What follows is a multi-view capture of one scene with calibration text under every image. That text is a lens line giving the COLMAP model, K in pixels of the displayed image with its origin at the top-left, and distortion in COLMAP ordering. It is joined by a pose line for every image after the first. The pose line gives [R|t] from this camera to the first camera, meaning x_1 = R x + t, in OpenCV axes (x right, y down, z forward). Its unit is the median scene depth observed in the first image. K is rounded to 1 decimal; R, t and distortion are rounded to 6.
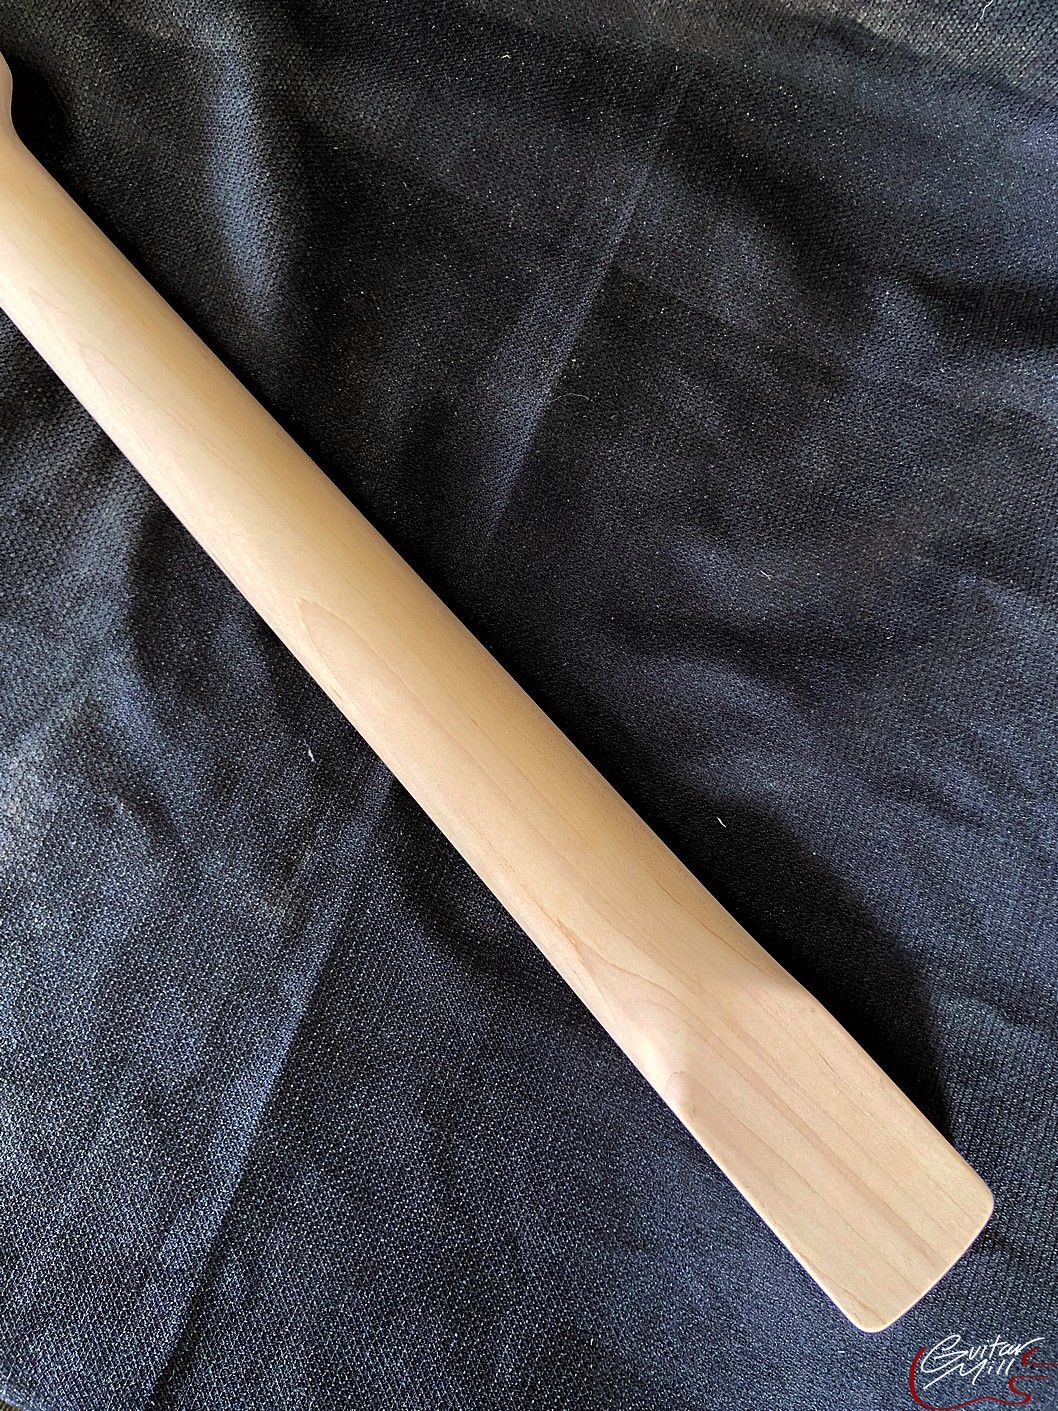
lens RADIAL K [[1057.7, 0, 529.0], [0, 1057.7, 705.5], [0, 0, 1]] dist [0.113247, -0.162574]
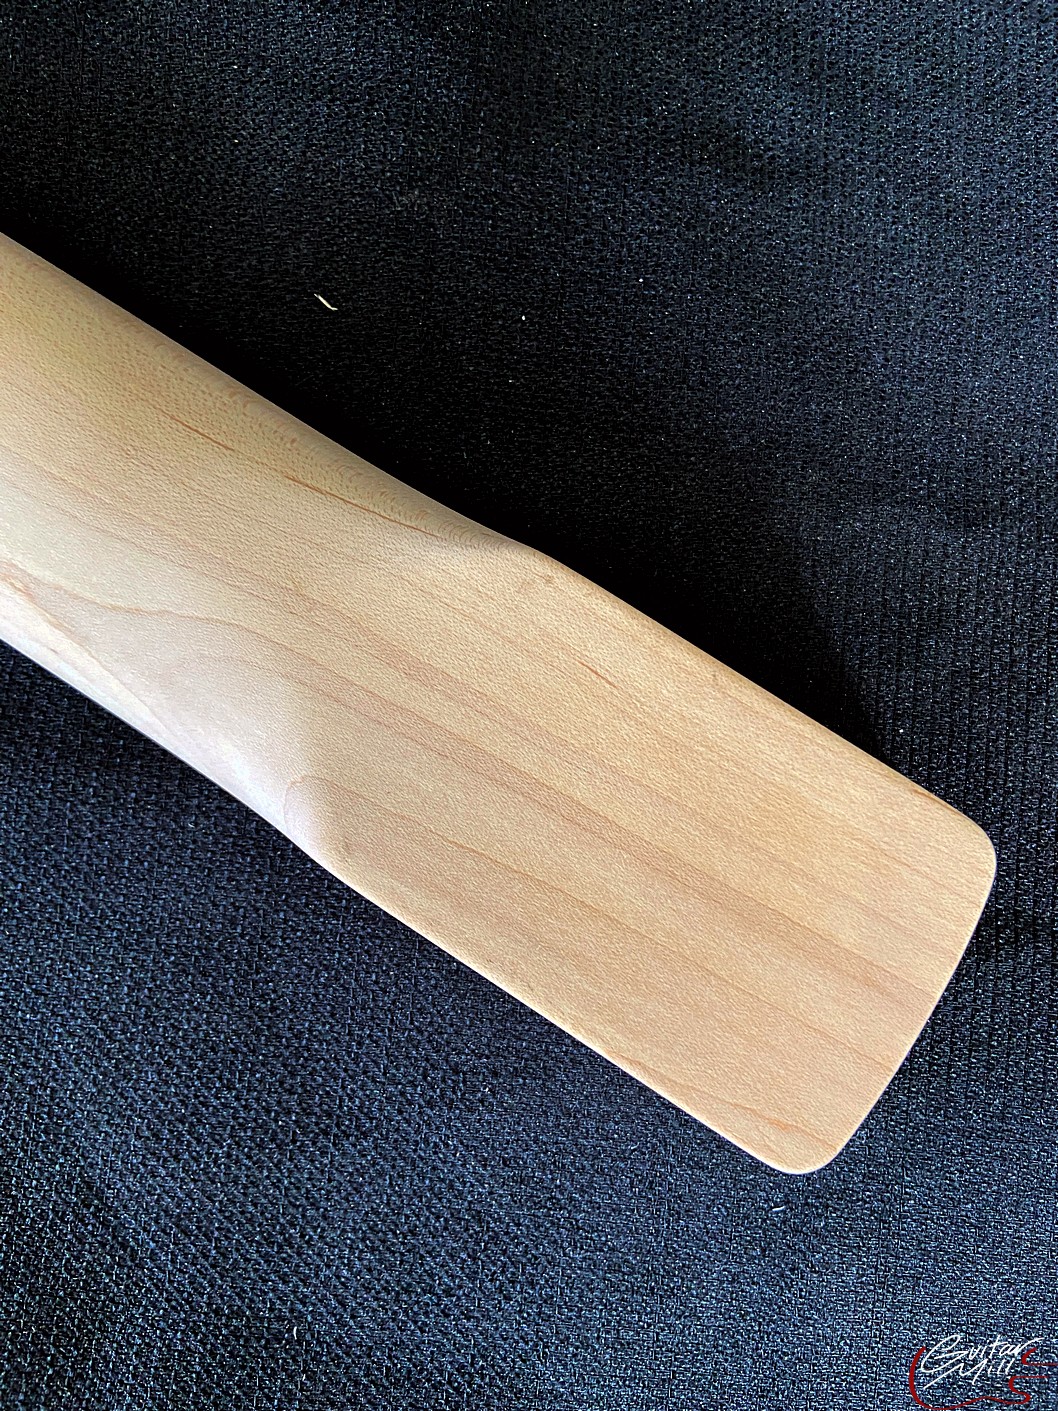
lens RADIAL K [[1057.7, 0, 529.0], [0, 1057.7, 705.5], [0, 0, 1]] dist [0.113247, -0.162574]
pose [[0.962246, -0.270996, 0.025395, 0.229159], [0.265361, 0.954795, 0.133980, 0.270980], [-0.060555, -0.122183, 0.990659, 0.529168]]
